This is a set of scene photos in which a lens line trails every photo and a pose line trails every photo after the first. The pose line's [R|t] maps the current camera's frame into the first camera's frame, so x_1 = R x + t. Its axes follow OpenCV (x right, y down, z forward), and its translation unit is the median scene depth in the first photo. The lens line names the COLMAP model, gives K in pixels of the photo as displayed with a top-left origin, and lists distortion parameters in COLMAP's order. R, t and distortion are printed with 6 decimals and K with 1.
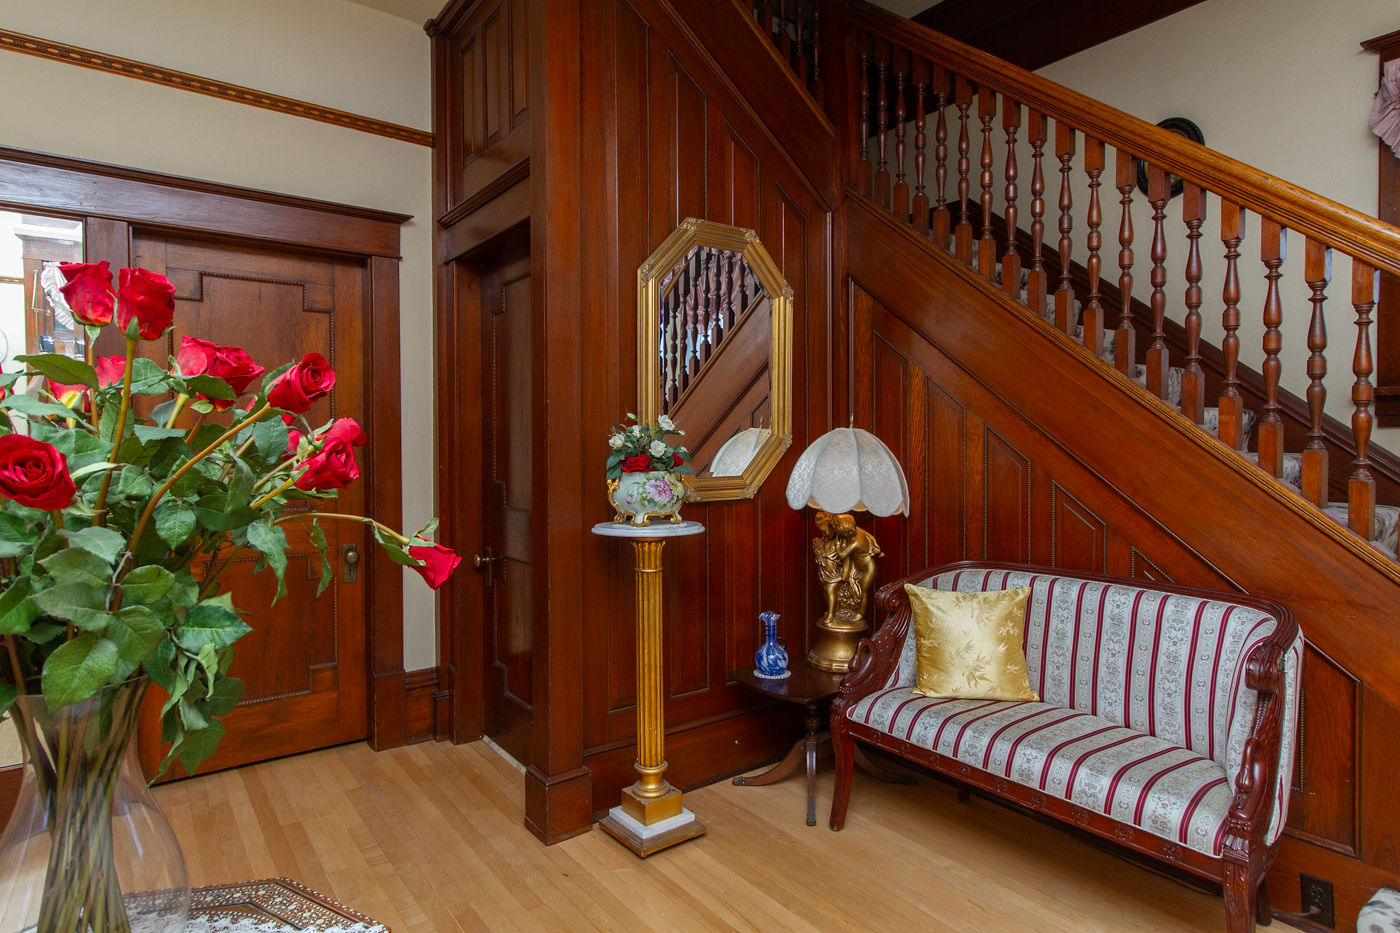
lens RADIAL K [[776.5, 0, 700.0], [0, 776.5, 466.5], [0, 0, 1]] dist [0.000770, 0.000091]
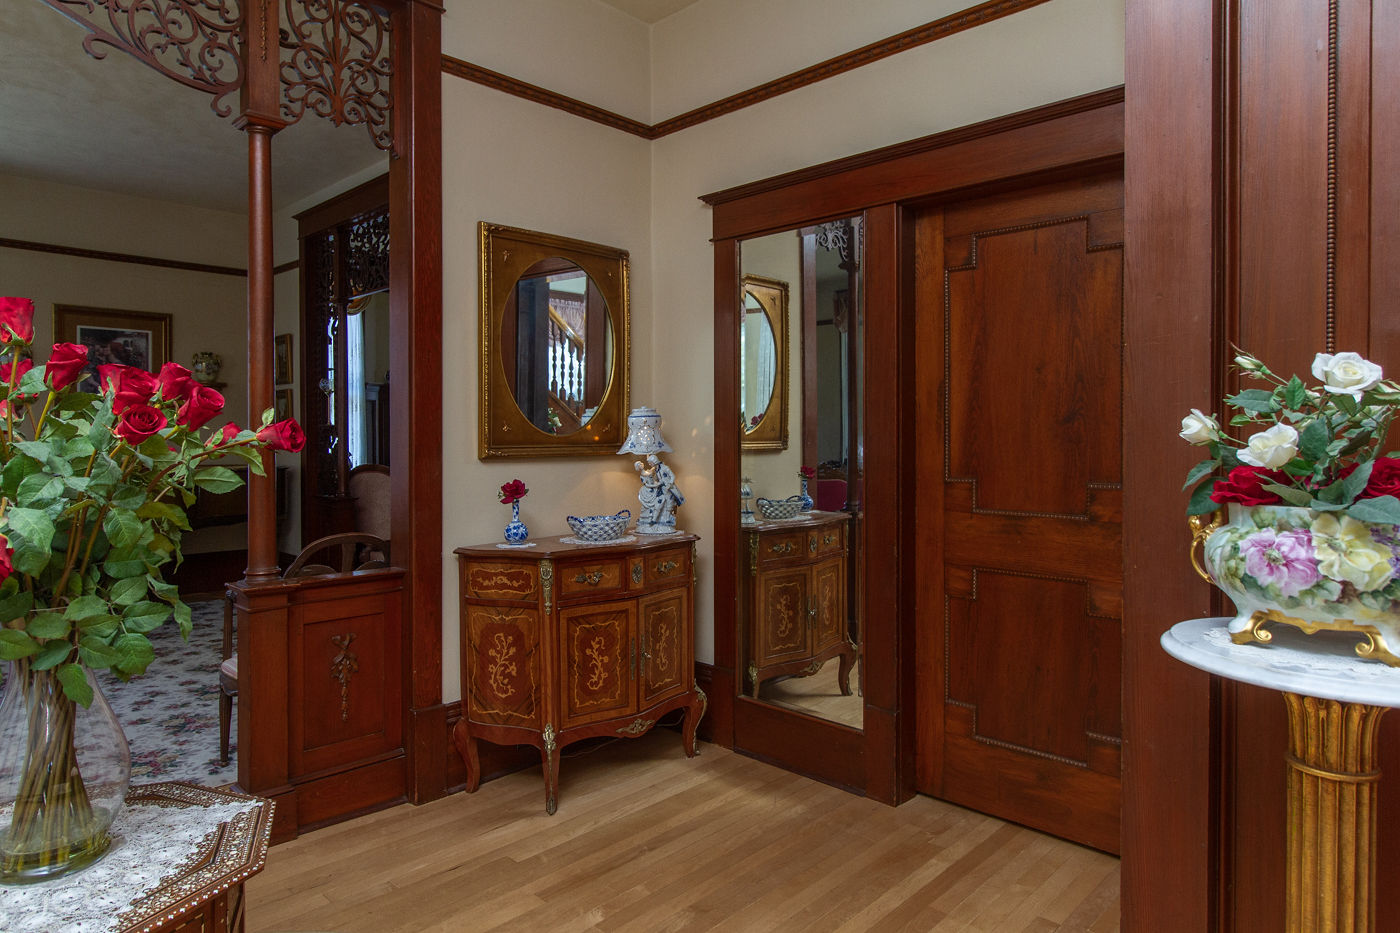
lens RADIAL K [[850.2, 0, 700.1], [0, 850.2, 445.3], [0, 0, 1]] dist [-0.002222, -0.000595]
pose [[0.157776, 0.014802, -0.987364, 0.242645], [-0.022097, 0.999690, 0.011456, -0.017158], [0.987228, 0.020010, 0.158055, 0.520786]]
